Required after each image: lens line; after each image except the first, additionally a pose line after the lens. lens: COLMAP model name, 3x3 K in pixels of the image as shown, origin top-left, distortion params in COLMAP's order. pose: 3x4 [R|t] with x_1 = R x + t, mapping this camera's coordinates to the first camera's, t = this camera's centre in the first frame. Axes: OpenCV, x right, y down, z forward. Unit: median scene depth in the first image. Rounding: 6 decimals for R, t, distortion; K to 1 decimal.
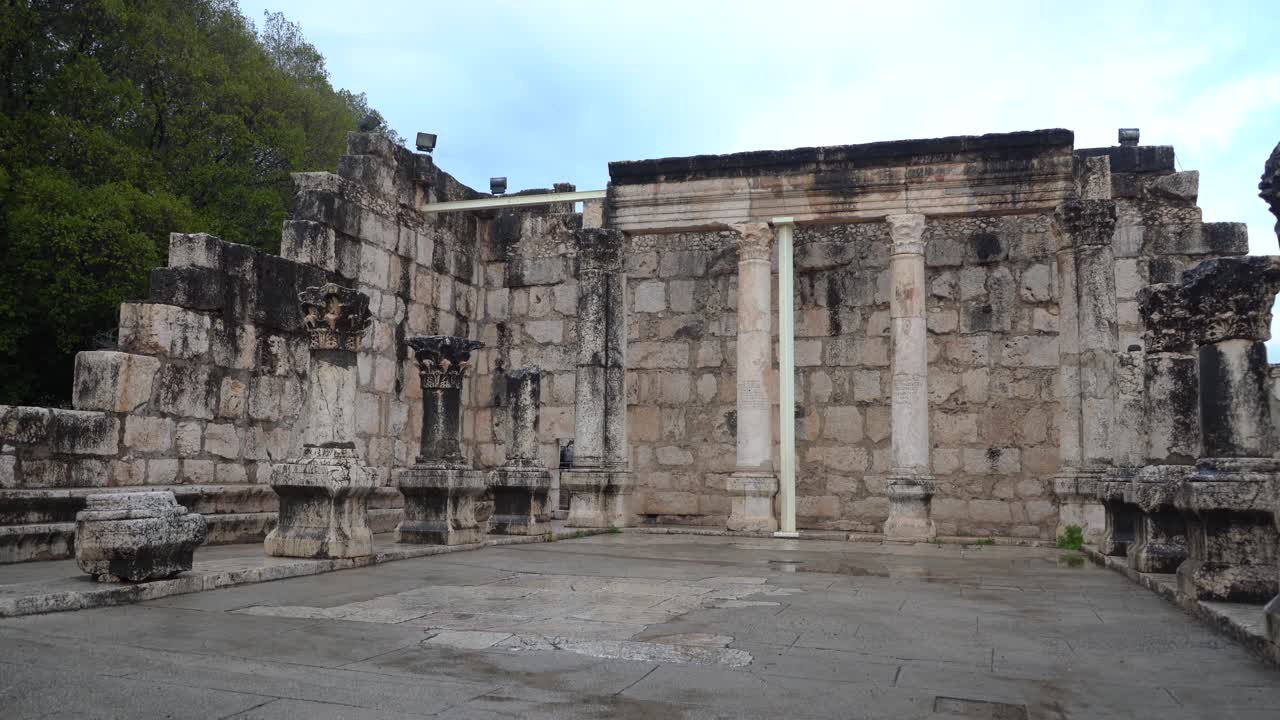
lens RADIAL K [[1025.6, 0, 640.0], [0, 1025.6, 360.0], [0, 0, 1]] dist [-0.013004, 0.009280]
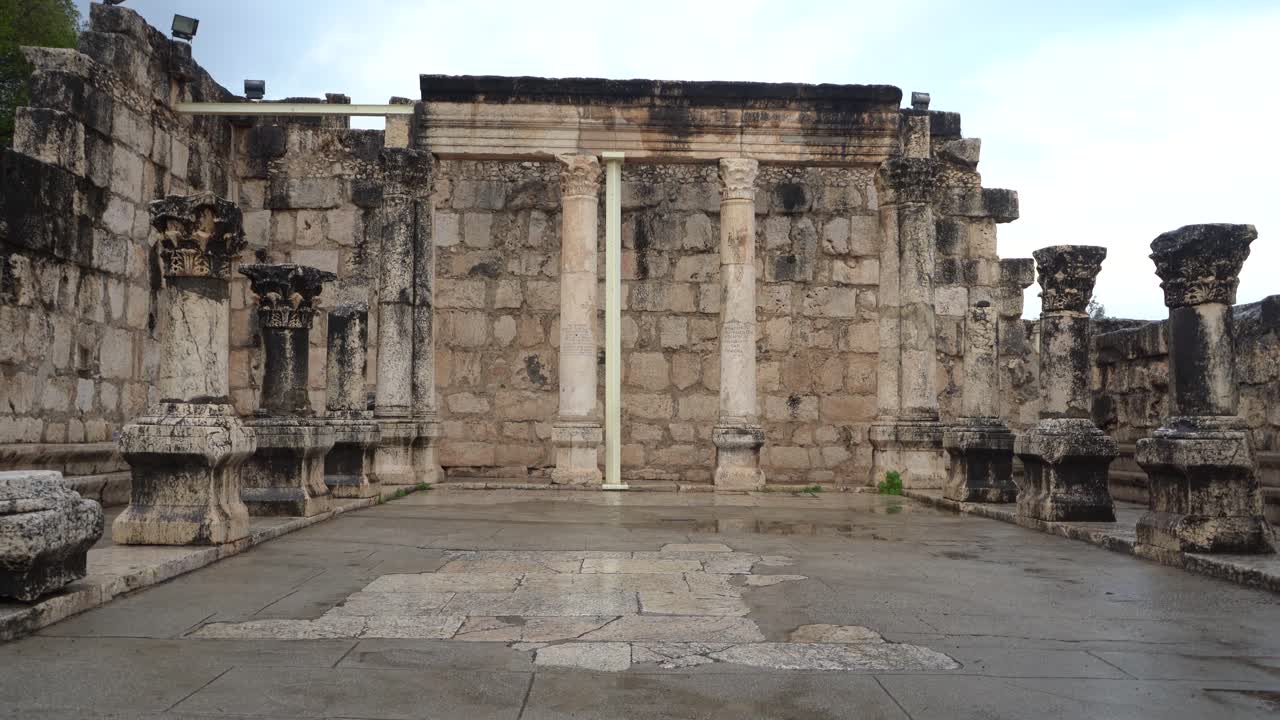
lens RADIAL K [[1025.6, 0, 640.0], [0, 1025.6, 360.0], [0, 0, 1]] dist [-0.013004, 0.009280]
pose [[0.944727, 0.011938, 0.327640, -0.147739], [-0.031237, 0.998068, 0.053705, 0.000117], [-0.326366, -0.060971, 0.943275, 0.095262]]
